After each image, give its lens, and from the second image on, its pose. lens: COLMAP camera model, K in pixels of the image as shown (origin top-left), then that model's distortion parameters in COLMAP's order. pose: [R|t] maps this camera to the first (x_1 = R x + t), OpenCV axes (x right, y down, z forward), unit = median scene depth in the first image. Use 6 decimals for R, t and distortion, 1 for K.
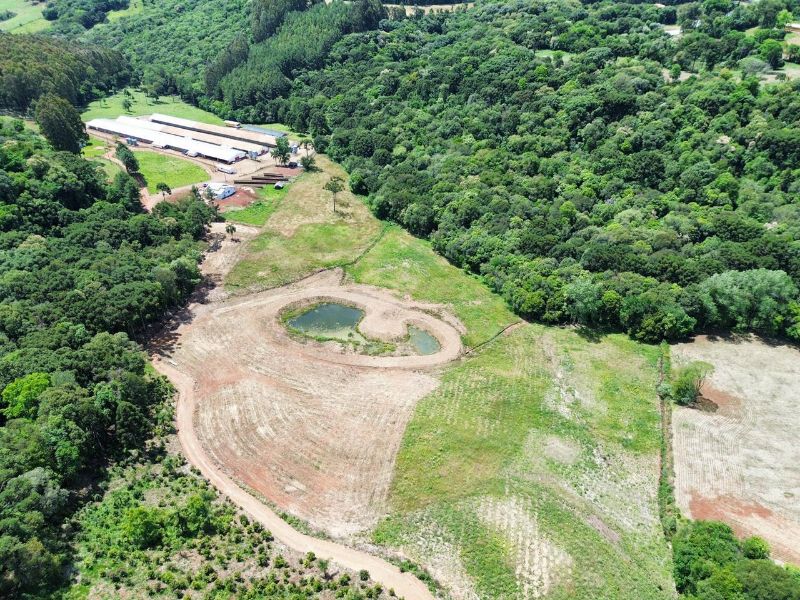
lens RADIAL K [[563.4, 0, 400.6], [0, 563.4, 297.3], [0, 0, 1]] dist [0.068905, -0.069804]
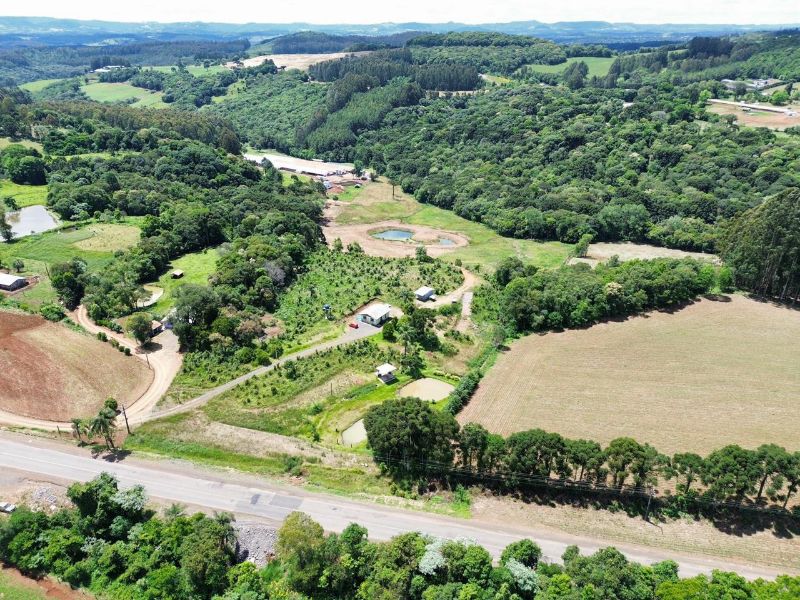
lens RADIAL K [[563.4, 0, 400.6], [0, 563.4, 297.3], [0, 0, 1]] dist [0.068905, -0.069804]
pose [[0.998657, 0.021288, -0.047232, -0.016633], [-0.028057, 0.988643, -0.147643, 0.418236], [0.043553, 0.148770, 0.987912, -0.623219]]
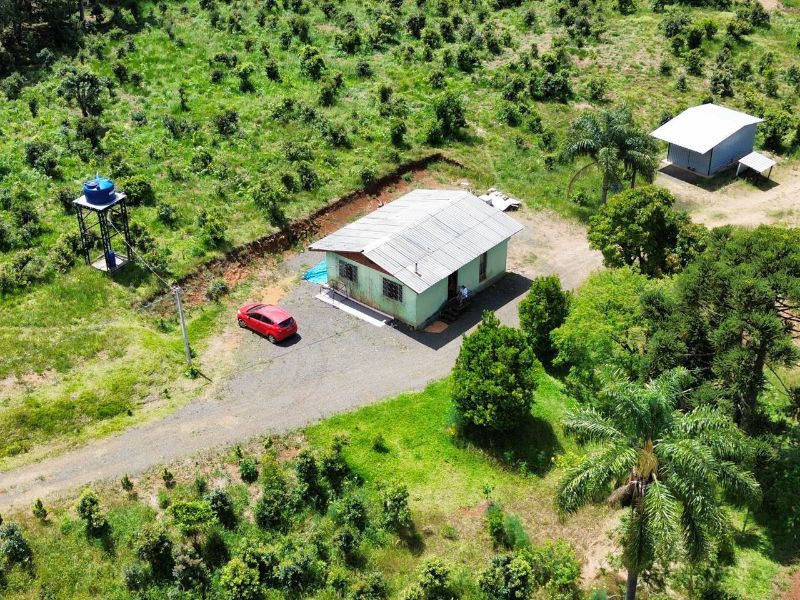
lens RADIAL K [[1119.1, 0, 400.0], [0, 1119.1, 300.0], [0, 0, 1]] dist [0.207589, -0.691926]
pose [[0.985208, 0.076923, -0.153128, -0.051912], [-0.083822, 0.995713, -0.039104, 0.351157], [0.149464, 0.051361, 0.987432, -0.119876]]
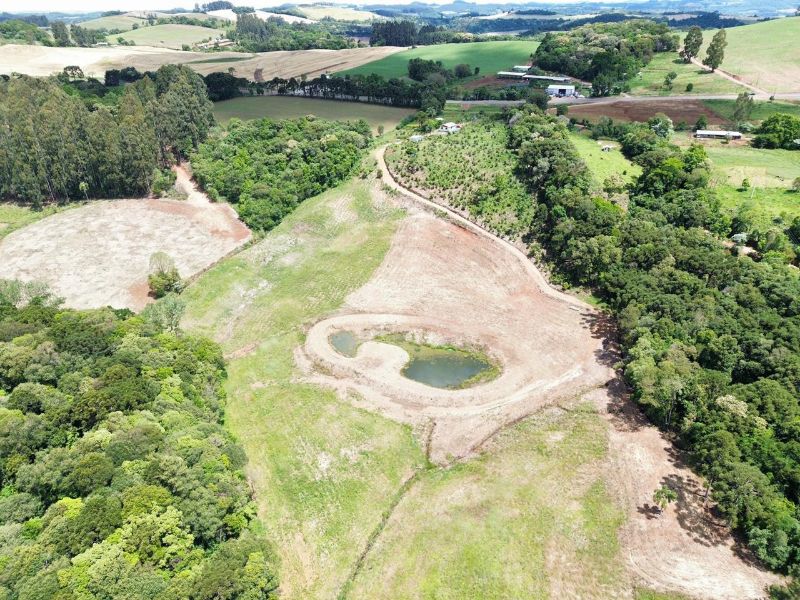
lens RADIAL K [[557.5, 0, 401.2], [0, 557.5, 302.4], [0, 0, 1]] dist [0.065456, -0.072462]
pose [[-0.994648, -0.037210, 0.096387, -0.117991], [0.067357, 0.473867, 0.878017, -0.626509], [-0.078345, 0.879810, -0.468824, 1.087024]]
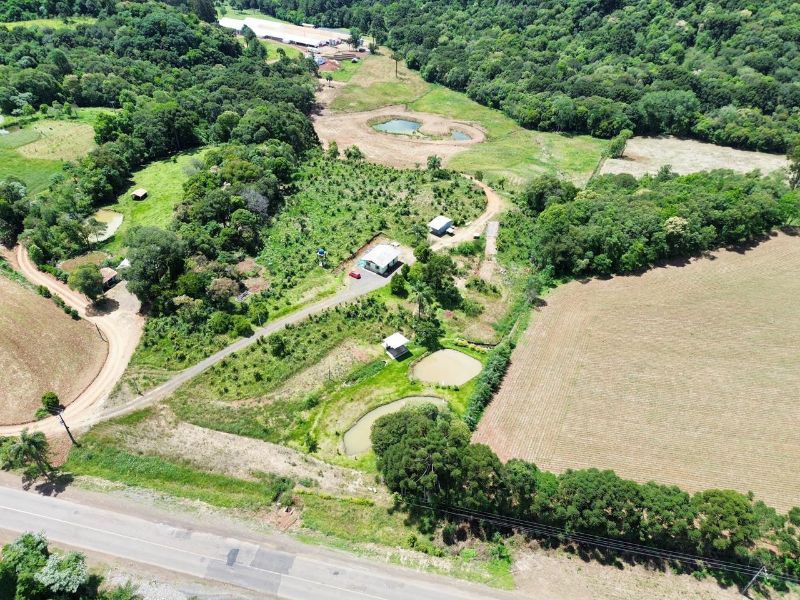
lens RADIAL K [[563.4, 0, 400.6], [0, 563.4, 297.3], [0, 0, 1]] dist [0.068905, -0.069804]
pose [[0.998659, 0.032370, -0.040403, -0.037984], [-0.029336, 0.996861, 0.073541, 0.328088], [0.042657, -0.072257, 0.996473, -0.492146]]
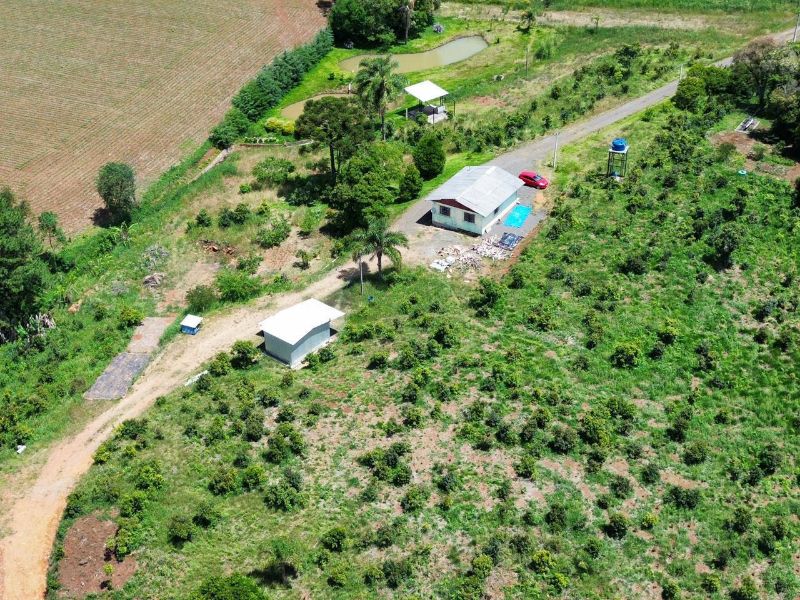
lens RADIAL K [[1119.1, 0, 400.0], [0, 1119.1, 300.0], [0, 0, 1]] dist [0.207589, -0.691926]
pose [[-0.999117, -0.018178, 0.037885, -0.071844], [0.027718, 0.392538, 0.919318, -0.088507], [-0.031583, 0.919556, -0.391688, 0.335542]]
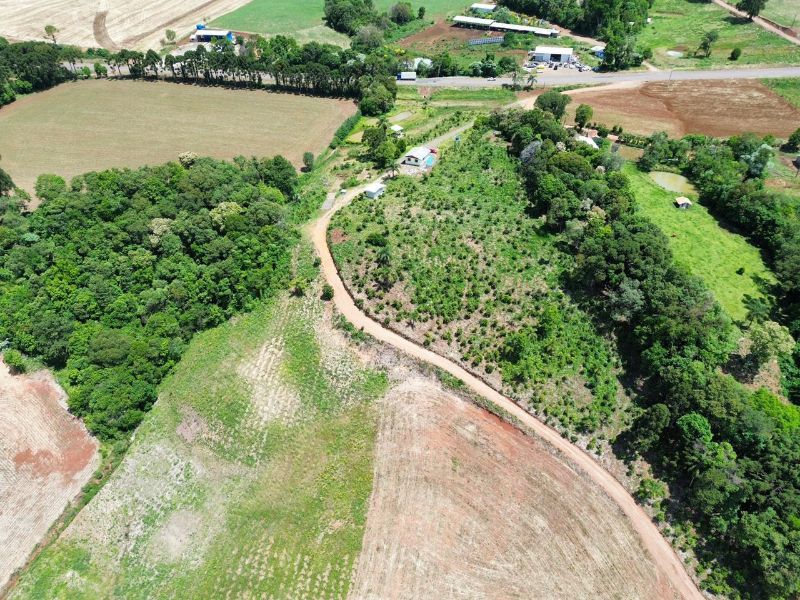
lens RADIAL K [[563.4, 0, 400.6], [0, 563.4, 297.3], [0, 0, 1]] dist [0.068905, -0.069804]
pose [[-0.997986, 0.045472, -0.044228, -0.014451], [-0.026825, 0.329300, 0.943844, -0.379058], [0.057483, 0.943130, -0.327417, 0.572803]]
